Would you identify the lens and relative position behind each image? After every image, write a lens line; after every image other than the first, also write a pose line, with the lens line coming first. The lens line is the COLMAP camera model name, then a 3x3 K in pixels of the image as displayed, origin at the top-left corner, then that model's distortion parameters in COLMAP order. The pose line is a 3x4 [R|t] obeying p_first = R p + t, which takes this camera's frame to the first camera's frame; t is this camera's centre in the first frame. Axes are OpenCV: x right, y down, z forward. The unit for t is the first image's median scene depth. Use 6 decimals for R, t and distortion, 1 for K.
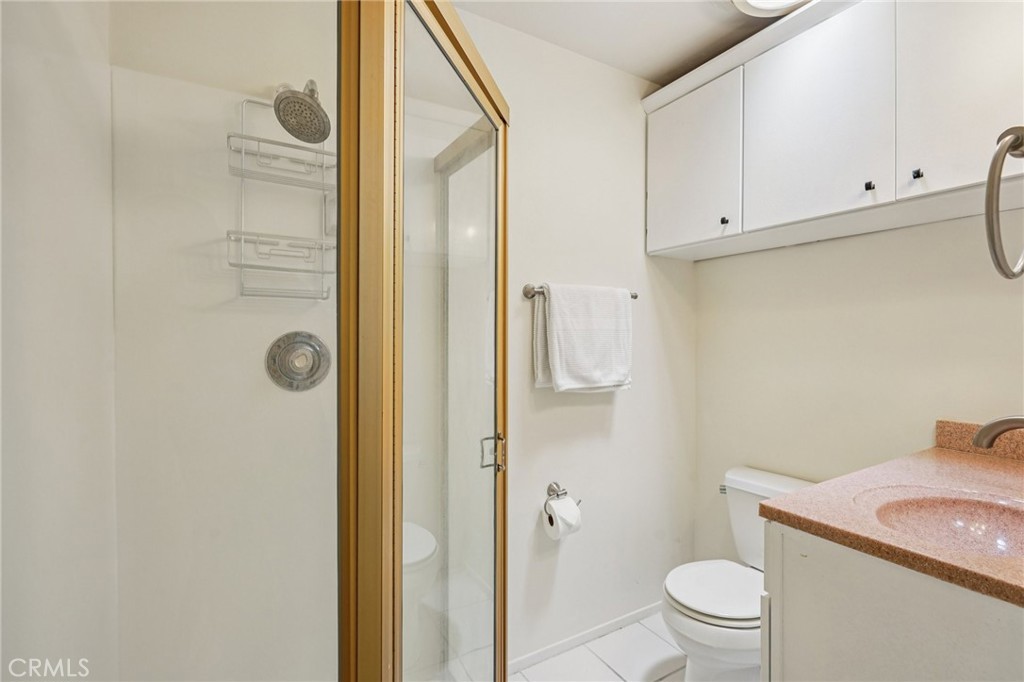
lens RADIAL K [[468.0, 0, 512.3], [0, 468.0, 335.0], [0, 0, 1]] dist [-0.005842, 0.000287]
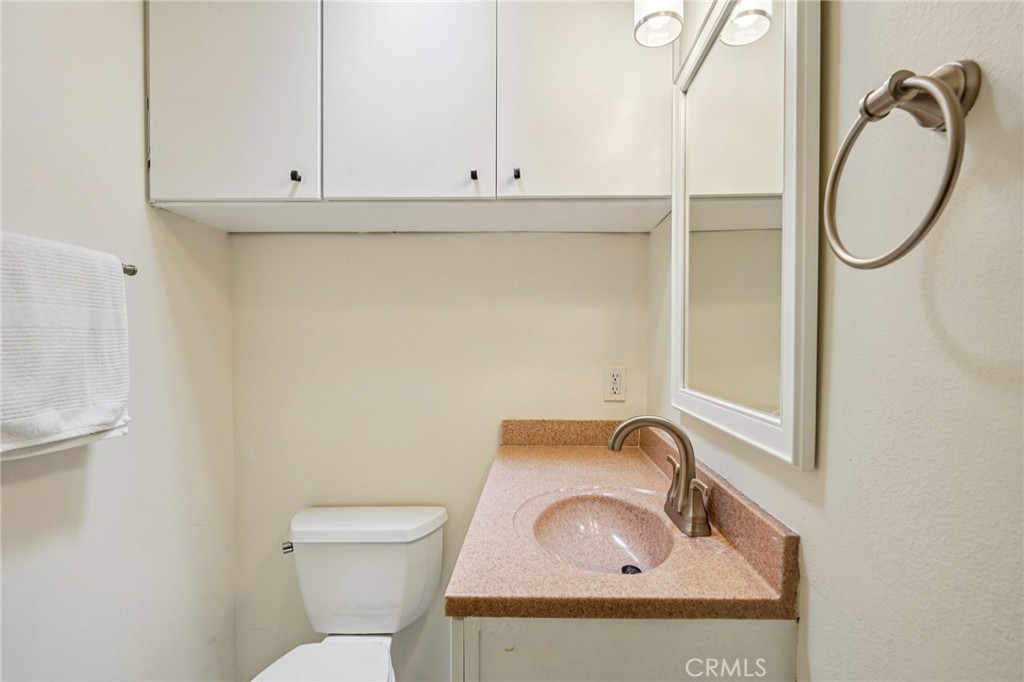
lens RADIAL K [[460.7, 0, 515.2], [0, 460.7, 358.6], [0, 0, 1]] dist [-0.005071, 0.000037]
pose [[0.515434, -0.031450, 0.856352, 0.022687], [-0.002598, 0.999264, 0.038262, 0.001721], [-0.856926, -0.021946, 0.514973, 0.333800]]
